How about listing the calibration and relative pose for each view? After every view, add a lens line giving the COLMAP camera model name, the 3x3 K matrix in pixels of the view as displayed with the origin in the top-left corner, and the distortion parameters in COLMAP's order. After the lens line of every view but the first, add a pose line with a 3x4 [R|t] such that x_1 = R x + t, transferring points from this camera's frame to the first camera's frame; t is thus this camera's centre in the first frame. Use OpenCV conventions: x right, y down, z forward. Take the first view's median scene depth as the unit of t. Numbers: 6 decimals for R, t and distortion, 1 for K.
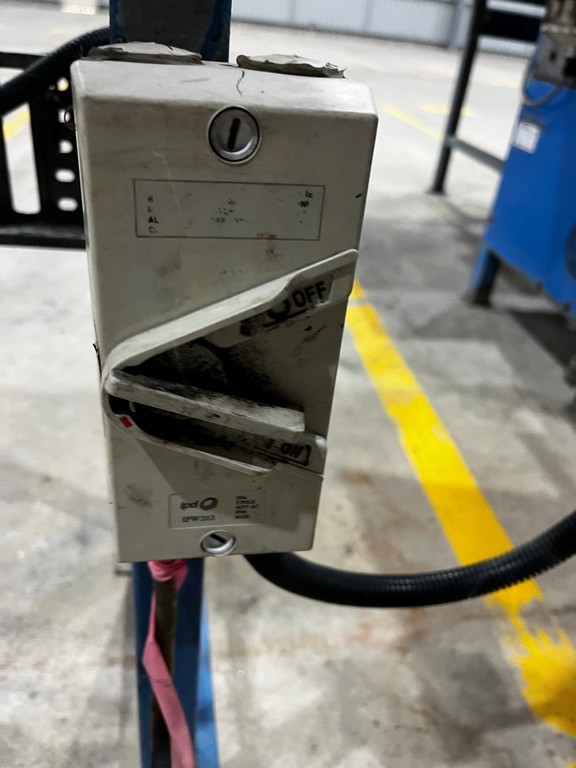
lens RADIAL K [[595.6, 0, 285.7], [0, 595.6, 381.1], [0, 0, 1]] dist [0.085448, -0.146309]
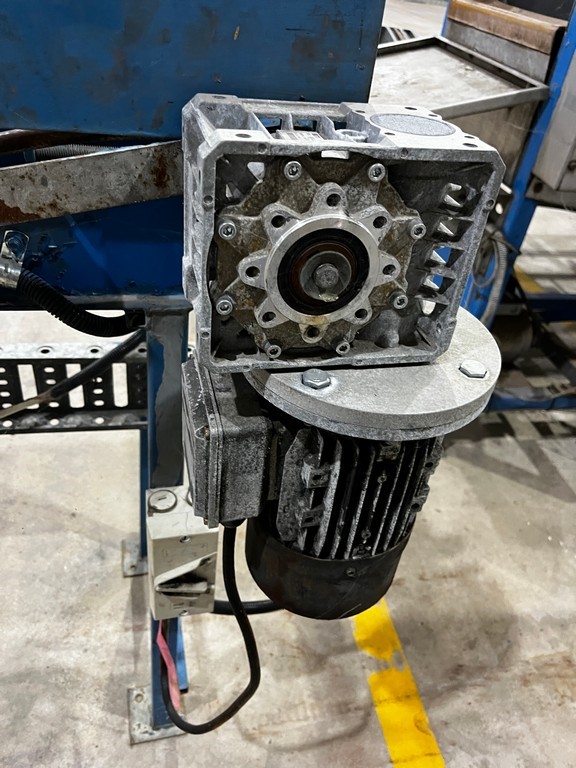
lens RADIAL K [[576.8, 0, 284.0], [0, 576.8, 382.6], [0, 0, 1]] dist [0.025923, -0.003014]
pose [[0.997681, -0.018352, 0.065540, 0.087341], [0.012333, 0.995766, 0.091094, -0.446636], [-0.066934, -0.090075, 0.993683, -0.733137]]
